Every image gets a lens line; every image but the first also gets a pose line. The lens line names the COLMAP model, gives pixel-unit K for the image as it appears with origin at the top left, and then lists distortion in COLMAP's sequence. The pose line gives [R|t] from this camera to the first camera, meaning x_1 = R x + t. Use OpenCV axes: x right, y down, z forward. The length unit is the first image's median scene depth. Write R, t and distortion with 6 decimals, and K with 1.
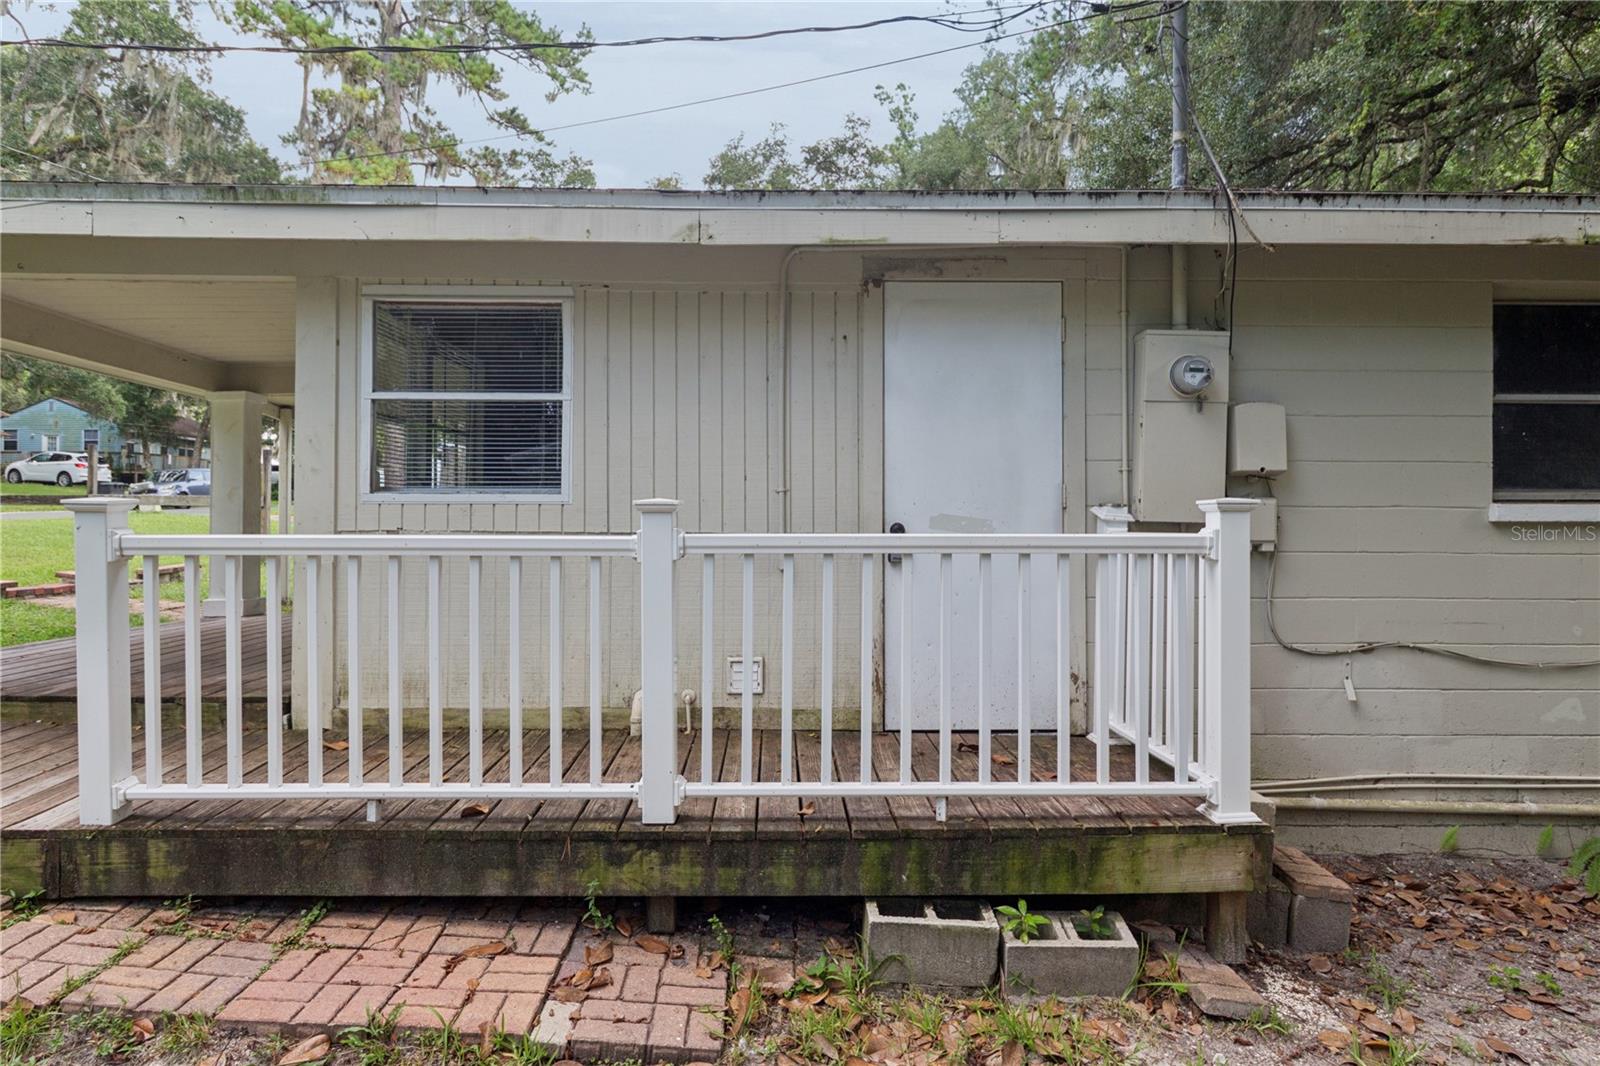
lens RADIAL K [[948.0, 0, 798.2], [0, 948.0, 523.8], [0, 0, 1]] dist [0.000149, -0.001407]
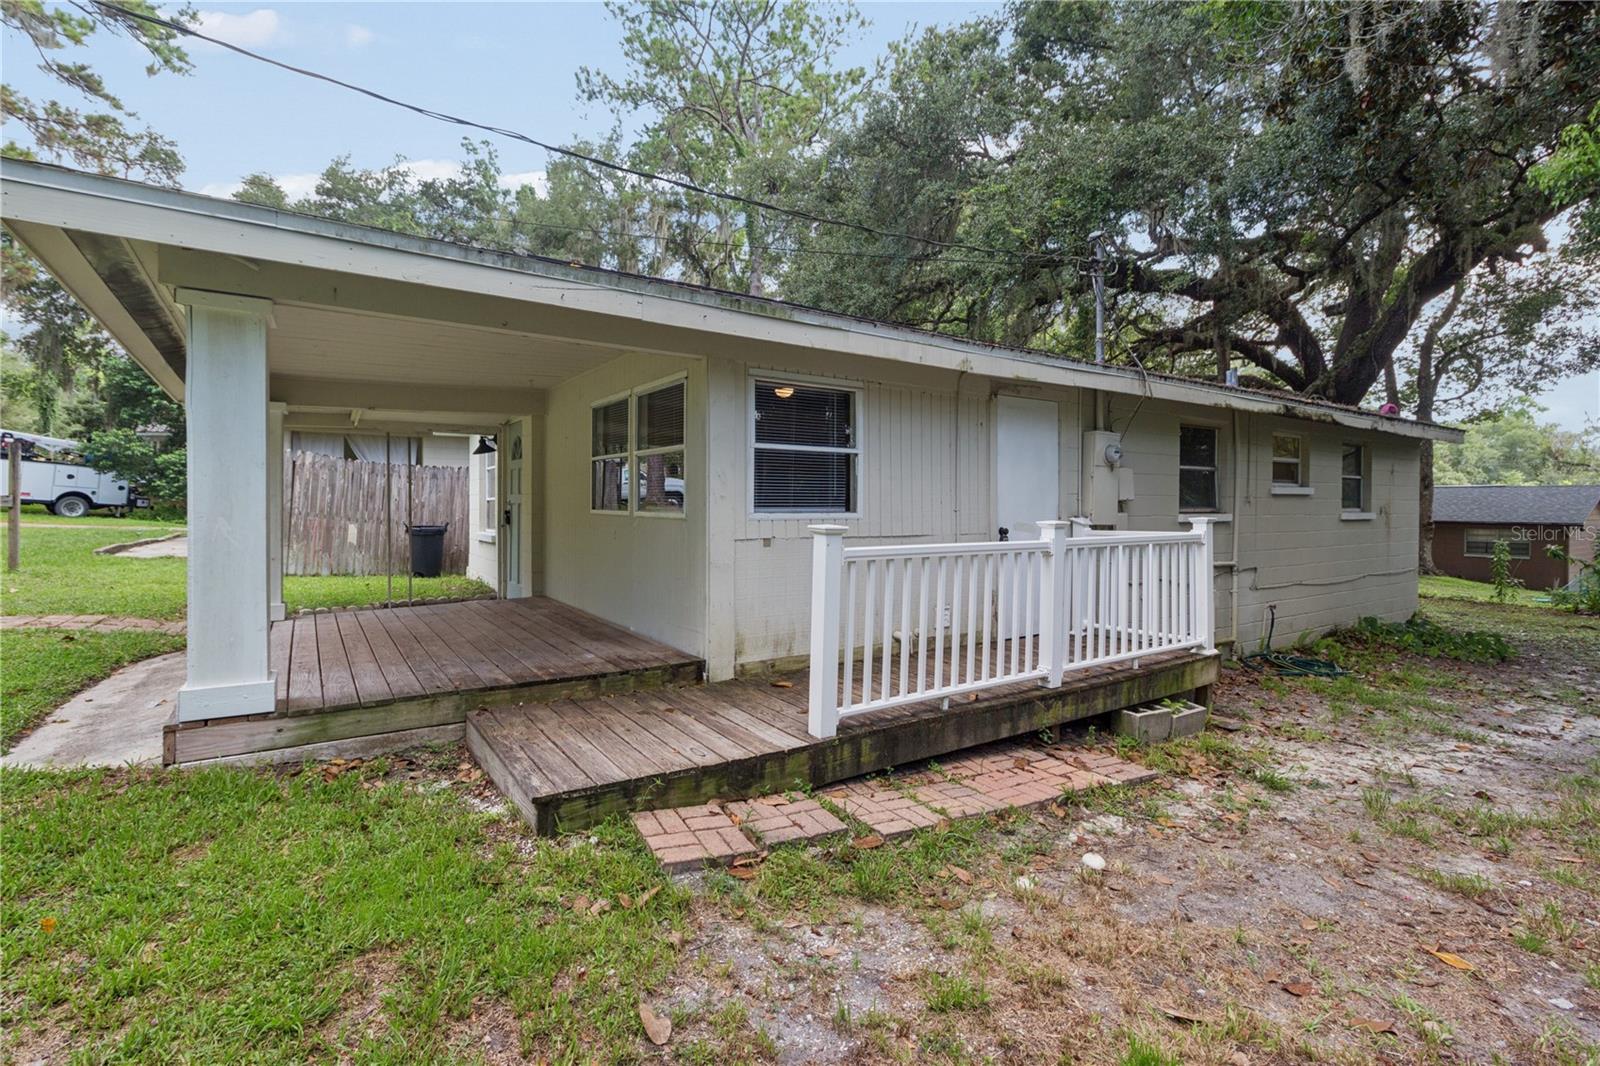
lens RADIAL K [[746.3, 0, 801.7], [0, 746.3, 525.8], [0, 0, 1]] dist [0.001236, 0.001220]
pose [[0.831444, -0.015676, 0.555388, -1.027459], [0.004268, 0.999753, 0.021830, -0.037161], [-0.555593, -0.015780, 0.831305, 0.013894]]
